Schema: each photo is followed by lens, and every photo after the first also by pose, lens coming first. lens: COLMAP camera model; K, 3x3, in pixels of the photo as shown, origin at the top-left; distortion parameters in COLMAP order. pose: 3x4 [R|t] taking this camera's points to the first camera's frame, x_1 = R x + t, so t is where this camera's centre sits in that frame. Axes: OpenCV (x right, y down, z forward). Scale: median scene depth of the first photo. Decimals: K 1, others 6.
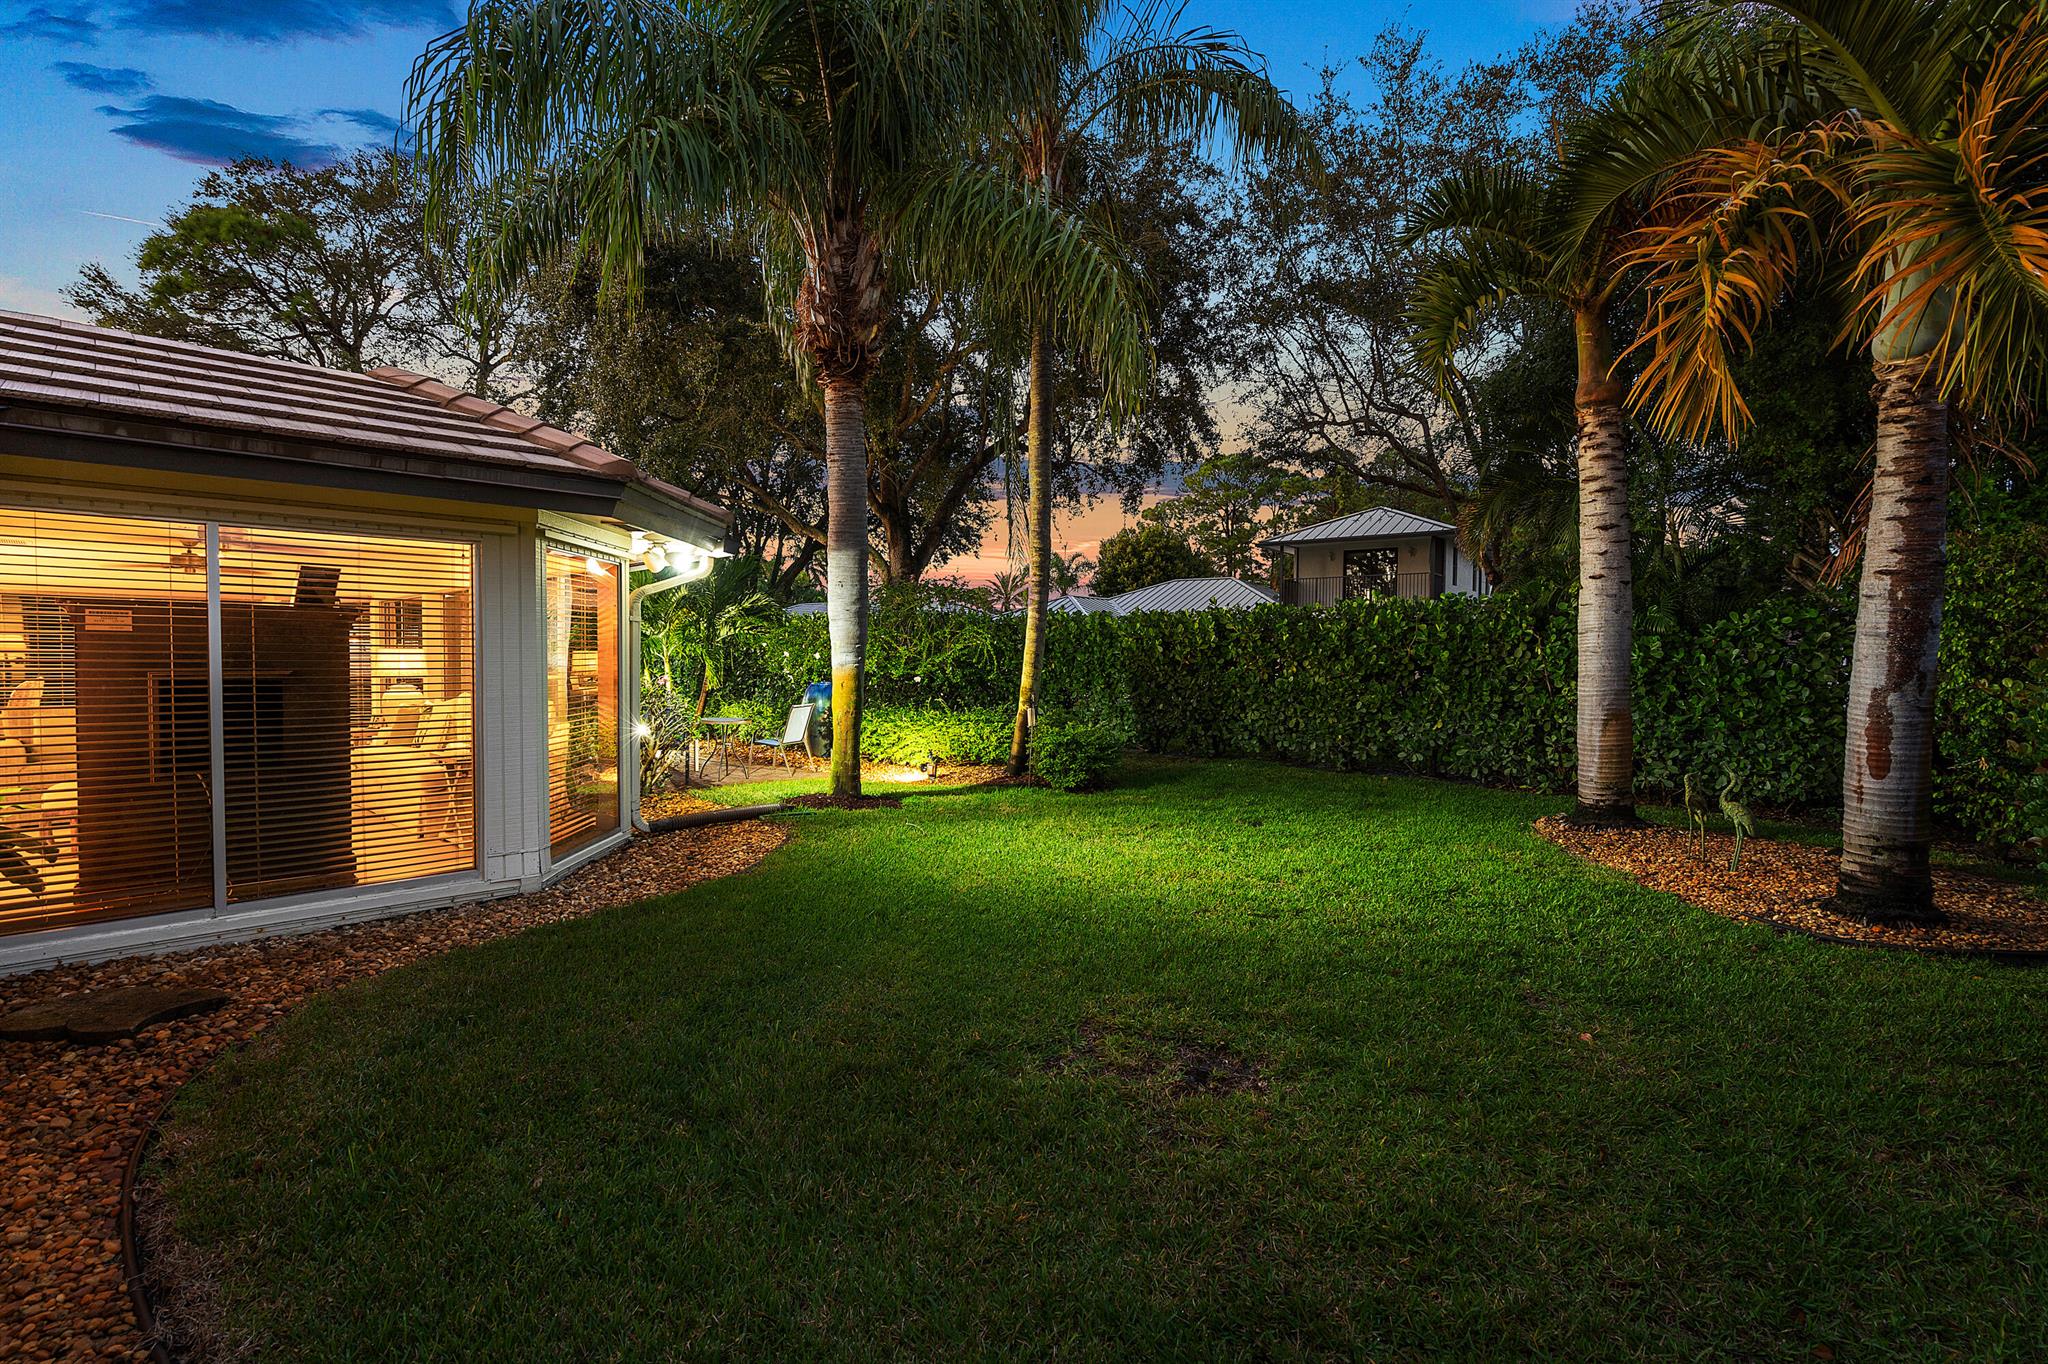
lens RADIAL K [[947.9, 0, 1022.0], [0, 947.9, 660.7], [0, 0, 1]] dist [-0.000920, -0.000527]
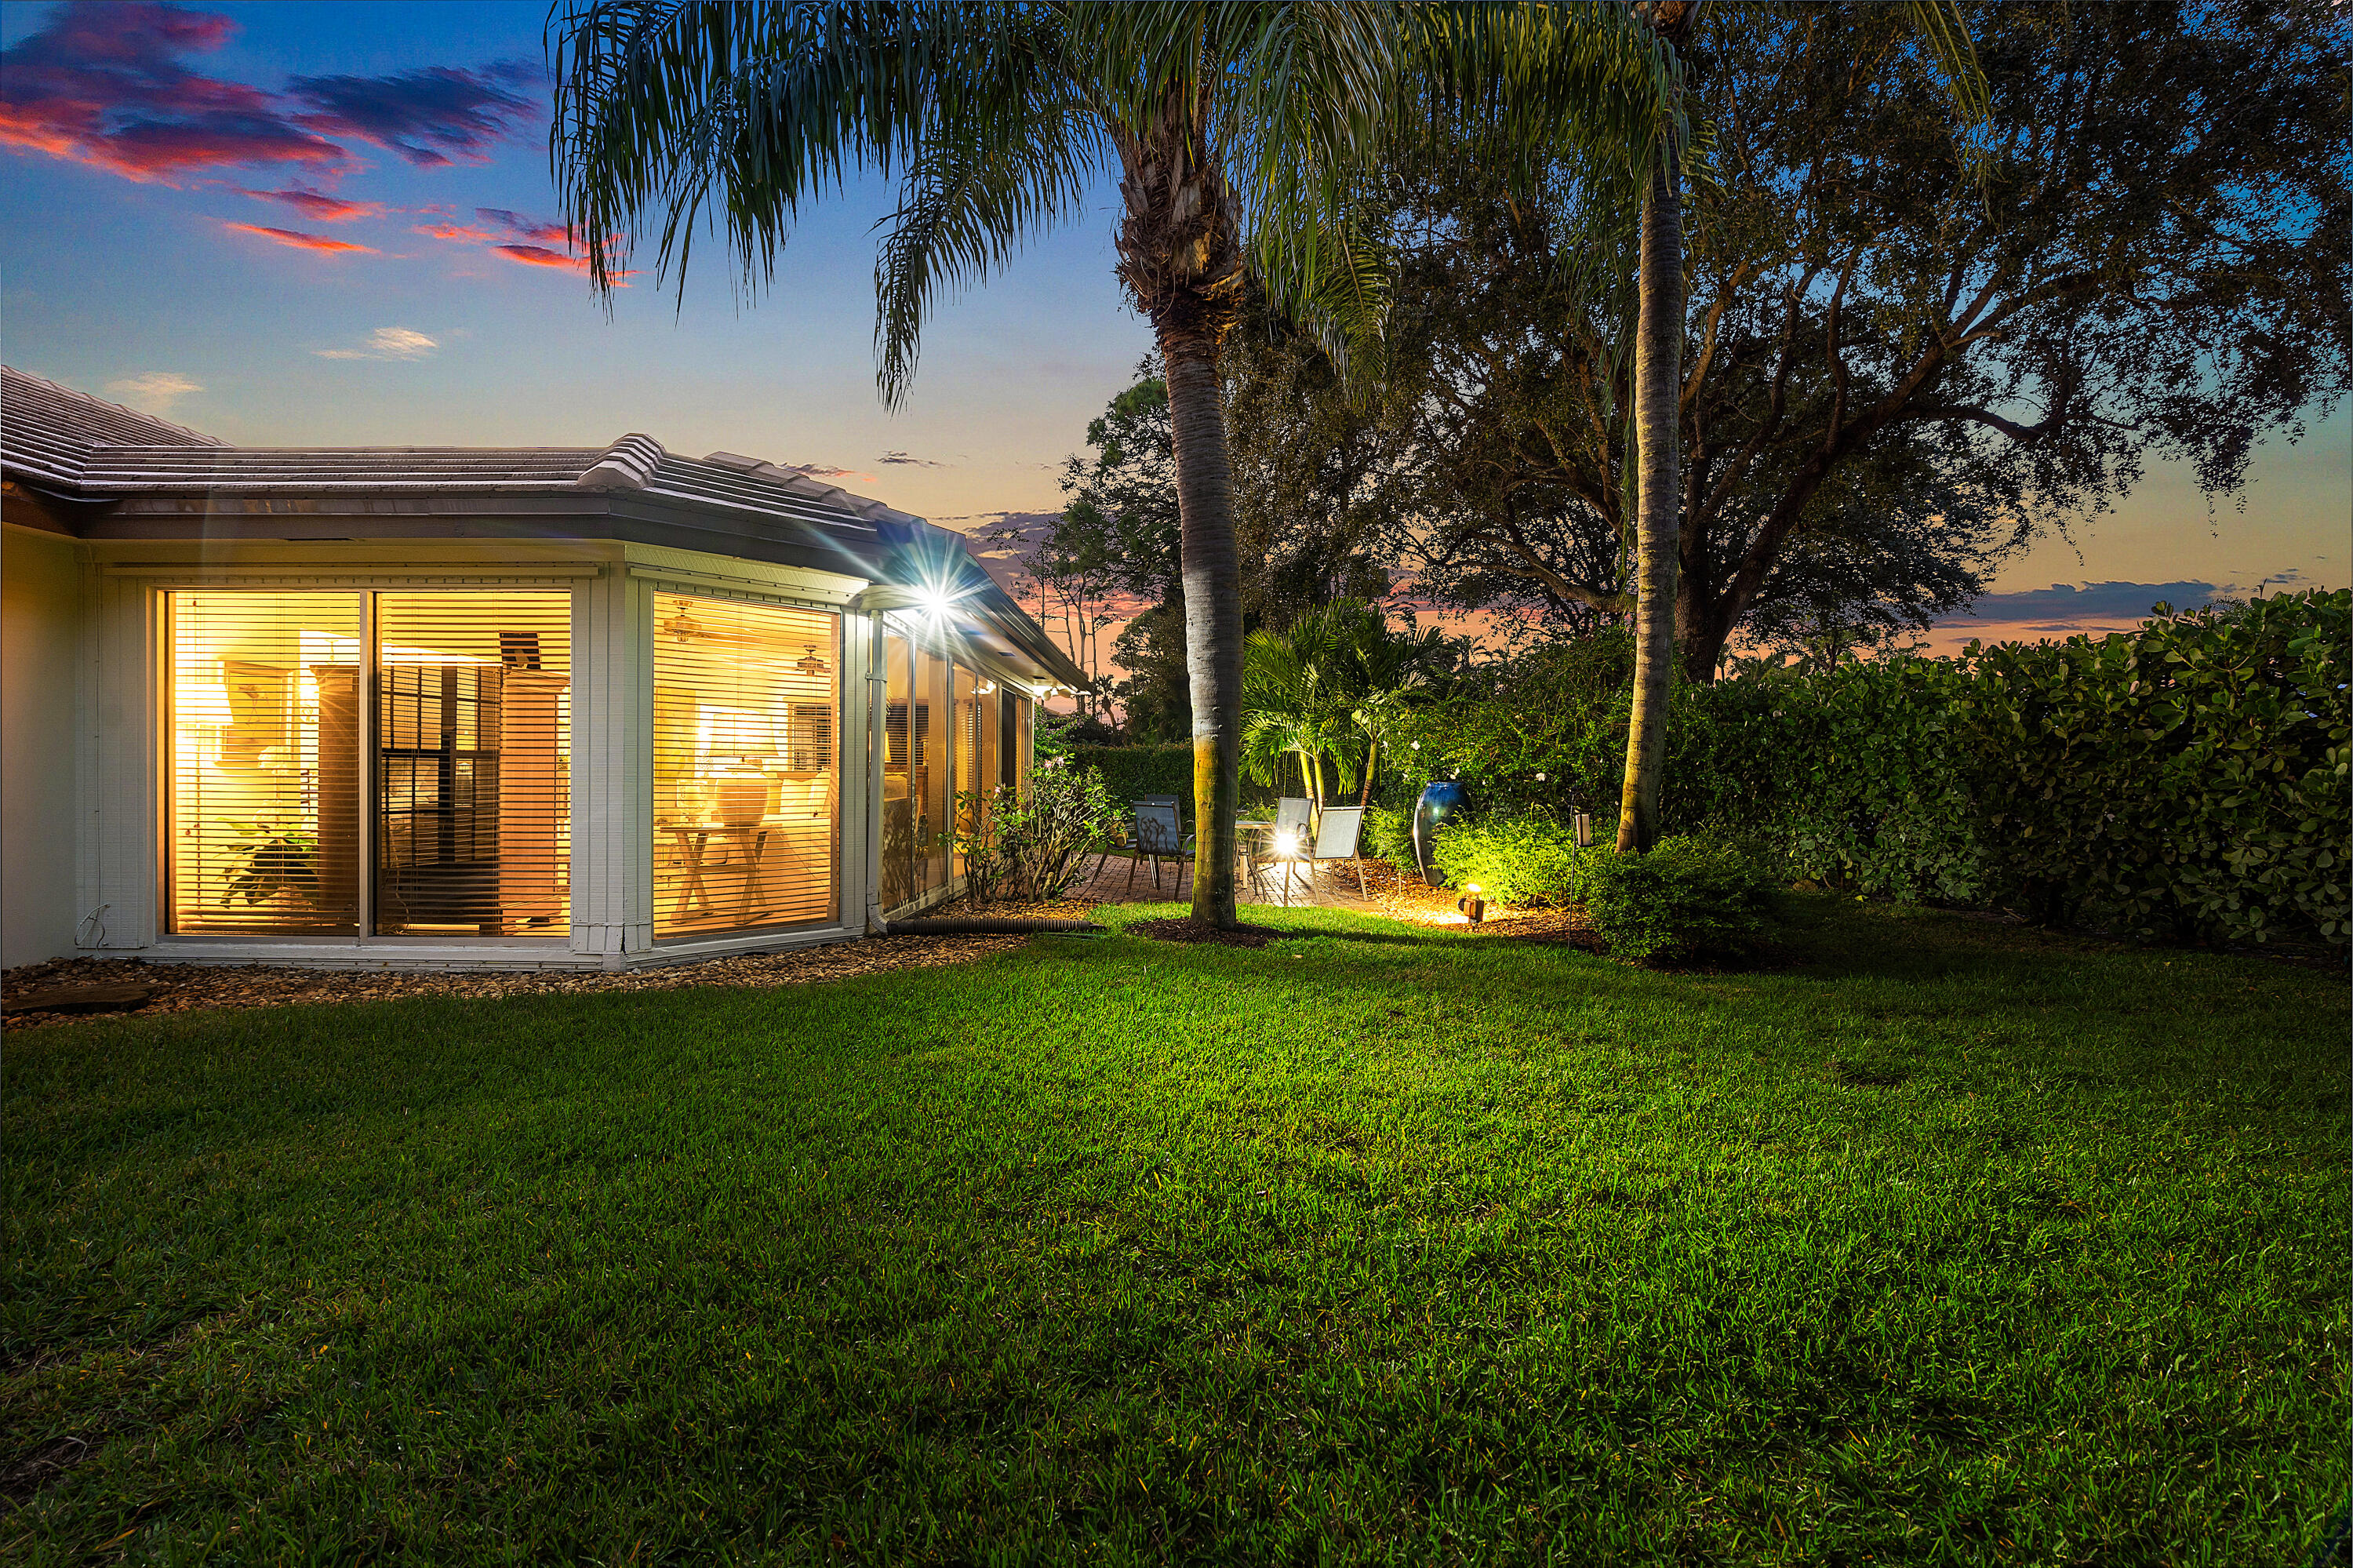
lens RADIAL K [[1089.1, 0, 1174.2], [0, 1089.1, 759.6], [0, 0, 1]] dist [-0.000920, -0.000527]
pose [[0.691234, -0.014674, -0.722482, 0.256708], [-0.007365, 0.999599, -0.027348, 0.029644], [0.722593, 0.024225, 0.690849, 0.286573]]
